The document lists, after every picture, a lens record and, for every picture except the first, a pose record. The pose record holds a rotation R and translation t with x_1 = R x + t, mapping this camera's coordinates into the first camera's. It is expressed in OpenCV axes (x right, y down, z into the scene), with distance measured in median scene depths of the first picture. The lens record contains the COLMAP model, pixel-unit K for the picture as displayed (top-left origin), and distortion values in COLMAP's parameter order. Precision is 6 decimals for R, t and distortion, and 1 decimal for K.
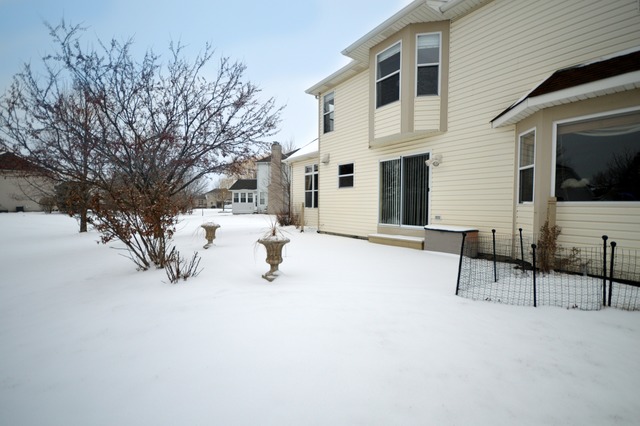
lens RADIAL K [[285.8, 0, 318.3], [0, 285.8, 214.6], [0, 0, 1]] dist [-0.002662, -0.006354]
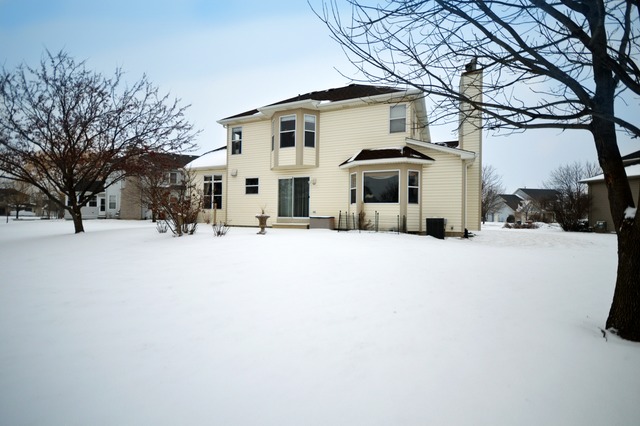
lens RADIAL K [[285.8, 0, 321.4], [0, 285.8, 212.7], [0, 0, 1]] dist [-0.002662, -0.006354]
pose [[0.852110, 0.010506, 0.523257, -0.461533], [0.009633, 0.999314, -0.035752, 0.073278], [-0.523274, 0.035505, 0.851424, -0.546831]]
